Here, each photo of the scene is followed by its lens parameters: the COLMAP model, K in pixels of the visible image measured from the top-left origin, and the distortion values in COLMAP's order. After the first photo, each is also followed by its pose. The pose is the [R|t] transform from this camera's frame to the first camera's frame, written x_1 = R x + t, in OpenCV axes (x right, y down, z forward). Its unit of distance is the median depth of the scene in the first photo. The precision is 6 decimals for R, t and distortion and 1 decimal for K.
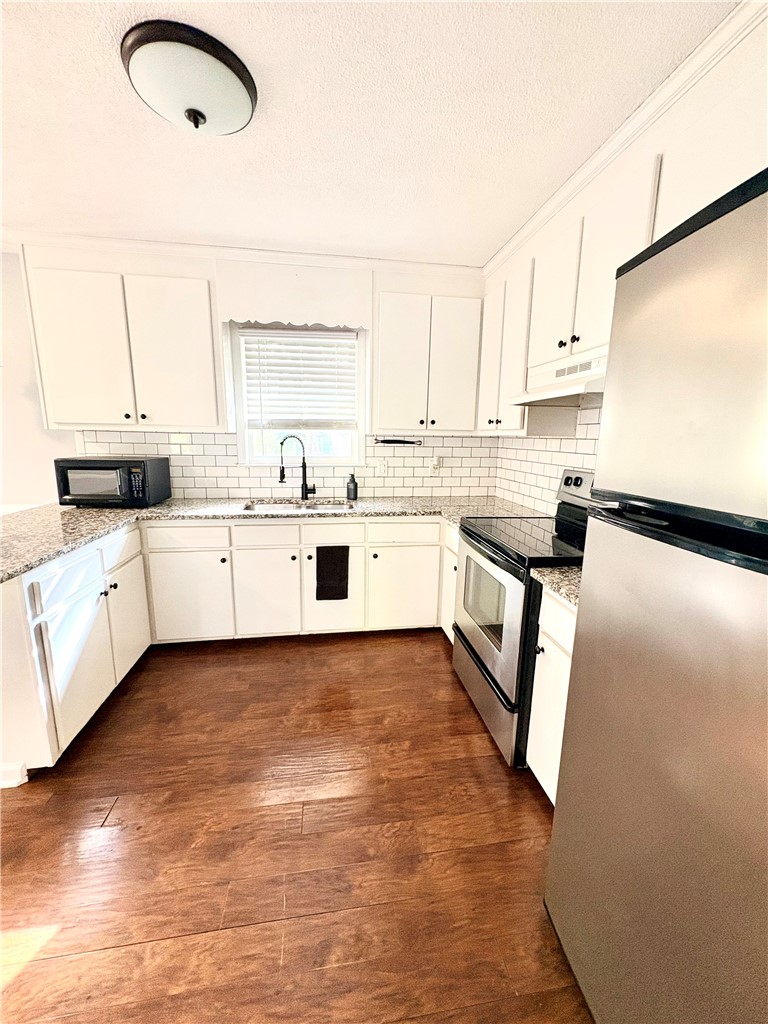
lens RADIAL K [[408.3, 0, 388.3], [0, 408.3, 513.4], [0, 0, 1]] dist [-0.001668, 0.000446]
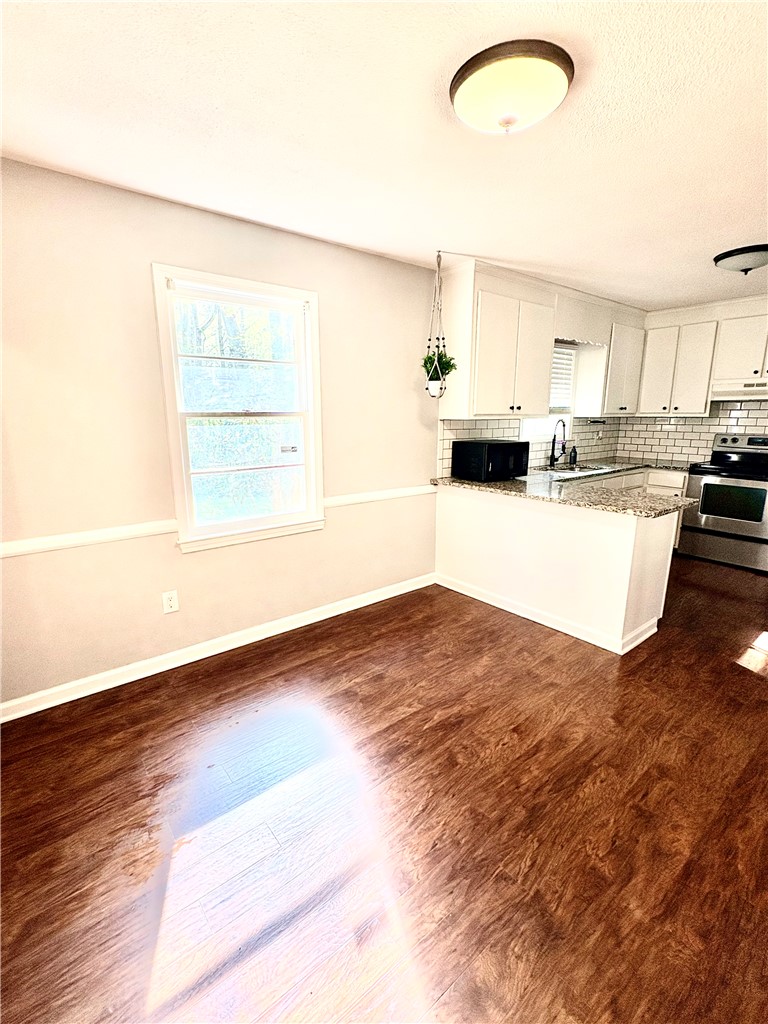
lens RADIAL K [[459.2, 0, 385.1], [0, 459.2, 511.1], [0, 0, 1]] dist [-0.003704, 0.000268]
pose [[0.870563, -0.121018, 0.476943, -1.671665], [0.108460, 0.992639, 0.053896, -0.032540], [-0.479955, 0.004810, 0.877280, -0.086700]]
